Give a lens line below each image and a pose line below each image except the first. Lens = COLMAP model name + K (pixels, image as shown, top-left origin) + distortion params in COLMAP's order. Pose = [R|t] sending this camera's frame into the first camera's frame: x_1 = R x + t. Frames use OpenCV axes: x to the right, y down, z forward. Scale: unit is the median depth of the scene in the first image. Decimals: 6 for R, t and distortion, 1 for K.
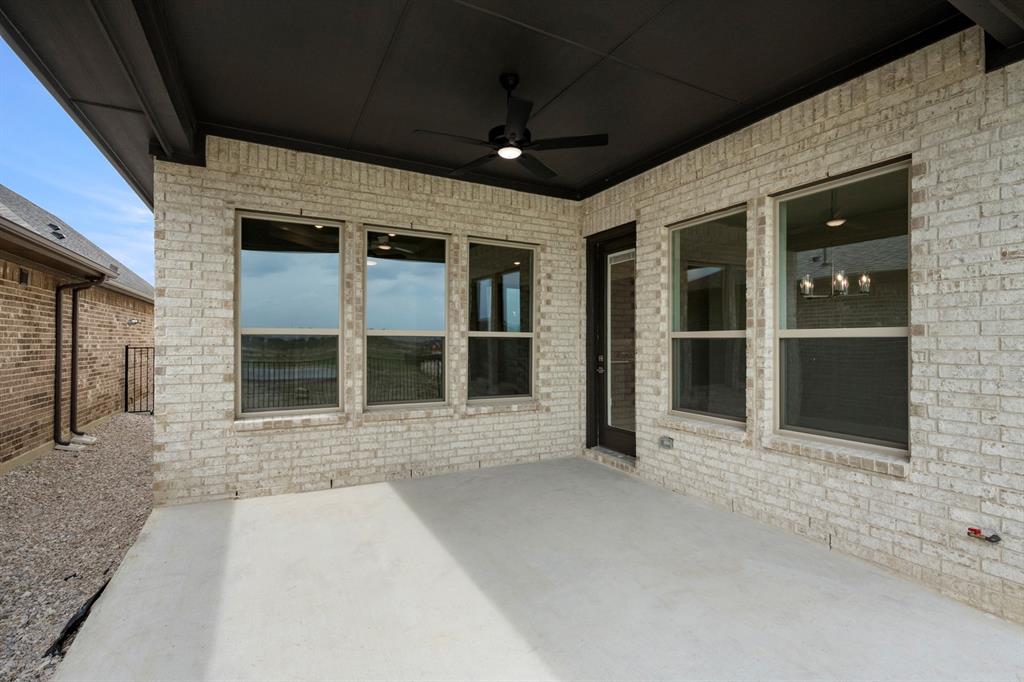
lens RADIAL K [[469.8, 0, 512.0], [0, 469.8, 341.0], [0, 0, 1]] dist [-0.001580, -0.000197]
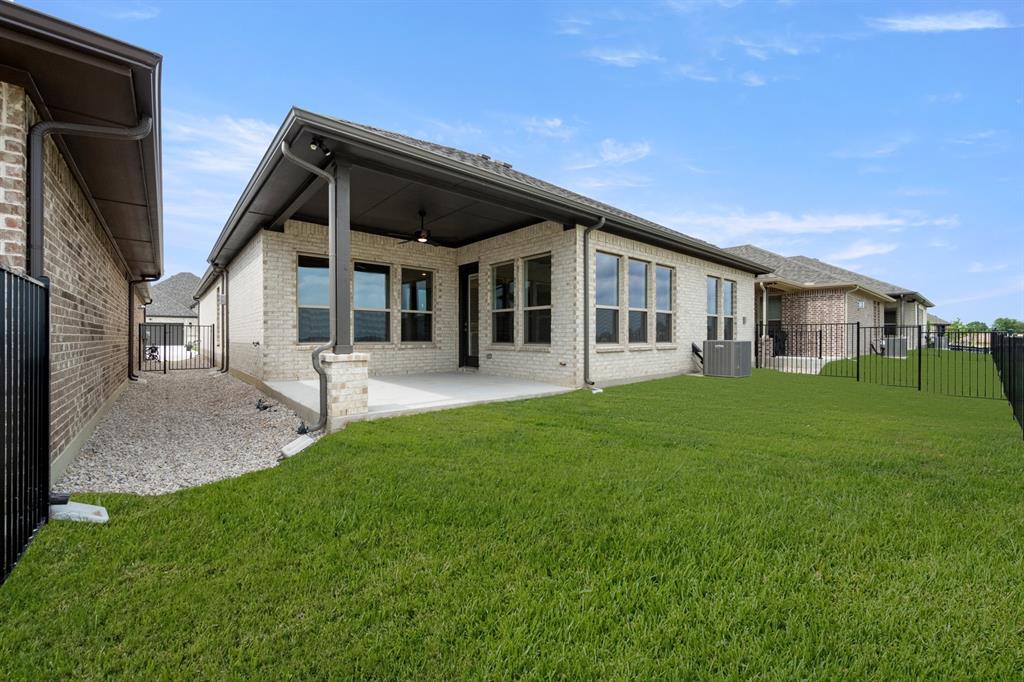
lens RADIAL K [[402.8, 0, 512.3], [0, 402.8, 339.1], [0, 0, 1]] dist [0.000246, -0.000037]
pose [[0.973908, -0.002956, 0.226925, -0.019746], [0.001060, 0.999964, 0.008477, 0.102900], [-0.226941, -0.008016, 0.973875, -0.931703]]
